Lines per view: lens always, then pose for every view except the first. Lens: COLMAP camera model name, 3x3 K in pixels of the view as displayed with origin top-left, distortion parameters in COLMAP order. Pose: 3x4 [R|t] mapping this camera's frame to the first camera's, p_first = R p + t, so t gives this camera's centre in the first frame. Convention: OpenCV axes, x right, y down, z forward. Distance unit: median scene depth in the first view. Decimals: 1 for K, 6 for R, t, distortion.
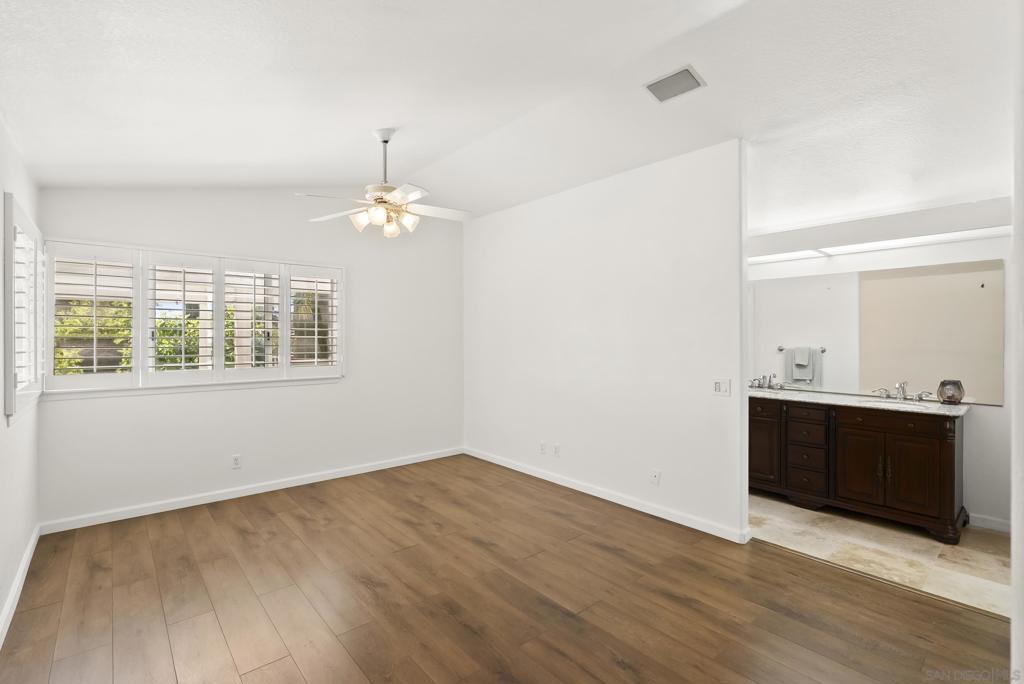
lens RADIAL K [[464.7, 0, 513.0], [0, 464.7, 339.2], [0, 0, 1]] dist [-0.009751, 0.004508]
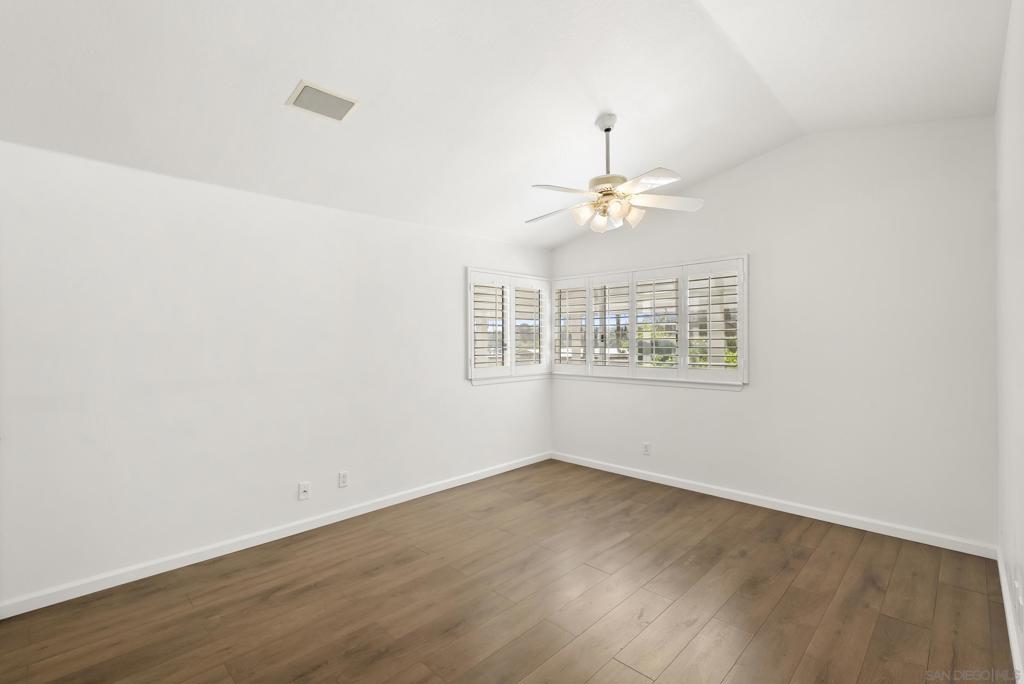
lens RADIAL K [[464.7, 0, 510.6], [0, 464.7, 339.6], [0, 0, 1]] dist [-0.009751, 0.004508]
pose [[0.070581, -0.004270, -0.997497, 0.582560], [0.000823, 0.999991, -0.004223, 0.001716], [0.997506, -0.000523, 0.070584, 0.662582]]
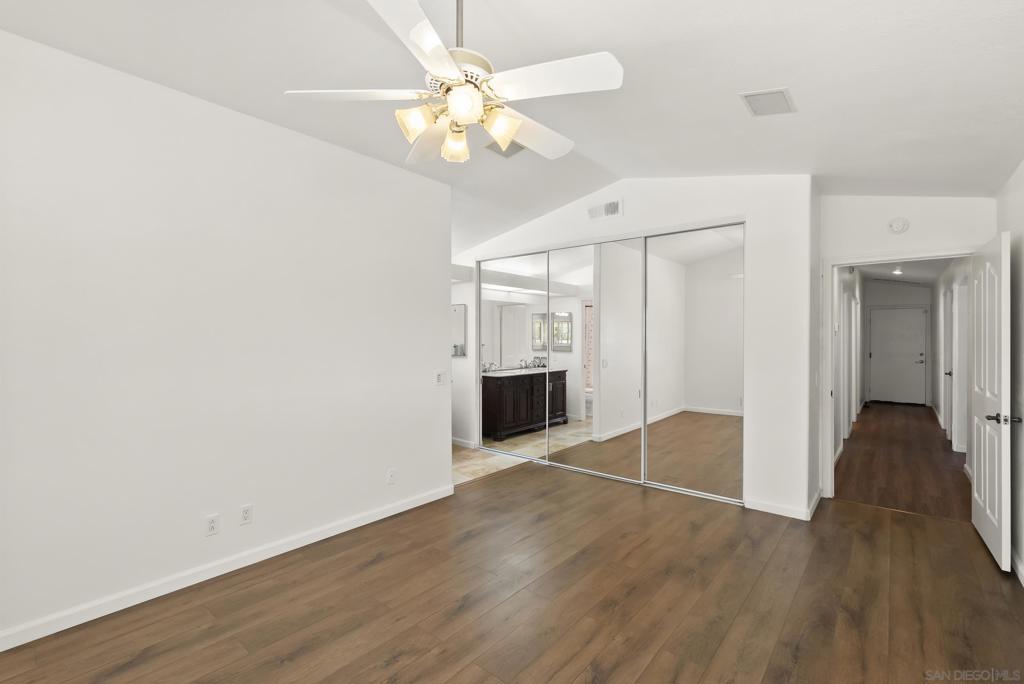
lens RADIAL K [[464.7, 0, 512.2], [0, 464.7, 337.3], [0, 0, 1]] dist [-0.009751, 0.004508]
pose [[-0.156742, -0.002694, 0.987636, -0.742776], [0.004252, 0.999985, 0.003402, -0.006875], [-0.987630, 0.004733, -0.156728, 0.922269]]
